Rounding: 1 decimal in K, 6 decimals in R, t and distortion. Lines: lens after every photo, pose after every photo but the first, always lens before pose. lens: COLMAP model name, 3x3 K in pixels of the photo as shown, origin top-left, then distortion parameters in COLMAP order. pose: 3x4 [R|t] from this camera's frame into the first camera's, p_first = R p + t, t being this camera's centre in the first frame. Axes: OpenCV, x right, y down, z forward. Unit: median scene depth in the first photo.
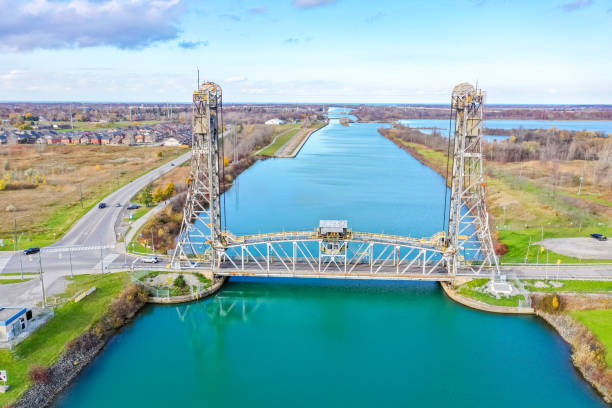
lens RADIAL K [[481.7, 0, 310.6], [0, 481.7, 206.5], [0, 0, 1]] dist [0.005127, -0.002274]
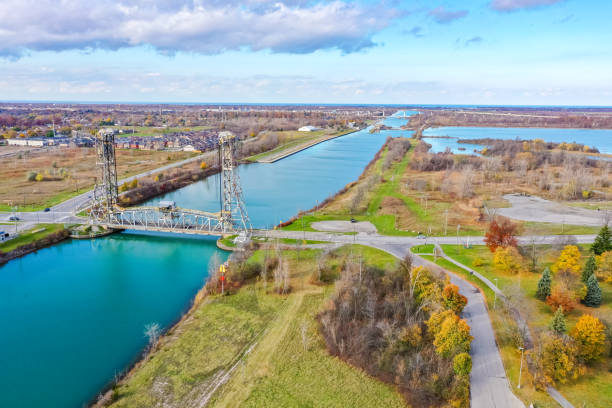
lens RADIAL K [[481.7, 0, 309.6], [0, 481.7, 203.8], [0, 0, 1]] dist [0.005127, -0.002274]
pose [[0.985745, 0.036541, -0.164231, 0.901555], [-0.037746, 0.999278, -0.004223, 0.026702], [0.163959, 0.010362, 0.986413, -0.759947]]
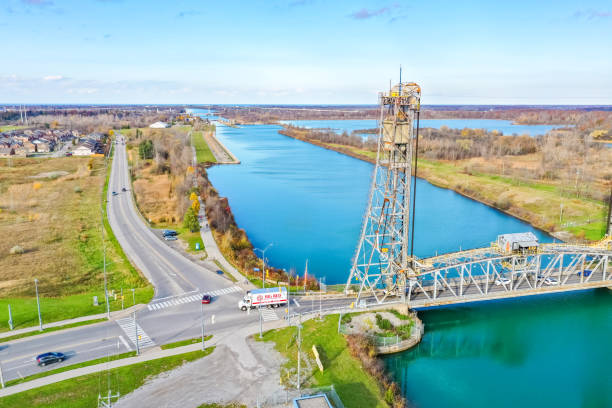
lens RADIAL K [[481.7, 0, 304.3], [0, 481.7, 207.0], [0, 0, 1]] dist [0.005127, -0.002274]
pose [[0.952880, -0.066366, 0.295999, -0.610352], [0.067013, 0.997720, 0.007971, -0.054918], [-0.295853, 0.012241, 0.955155, 0.245928]]
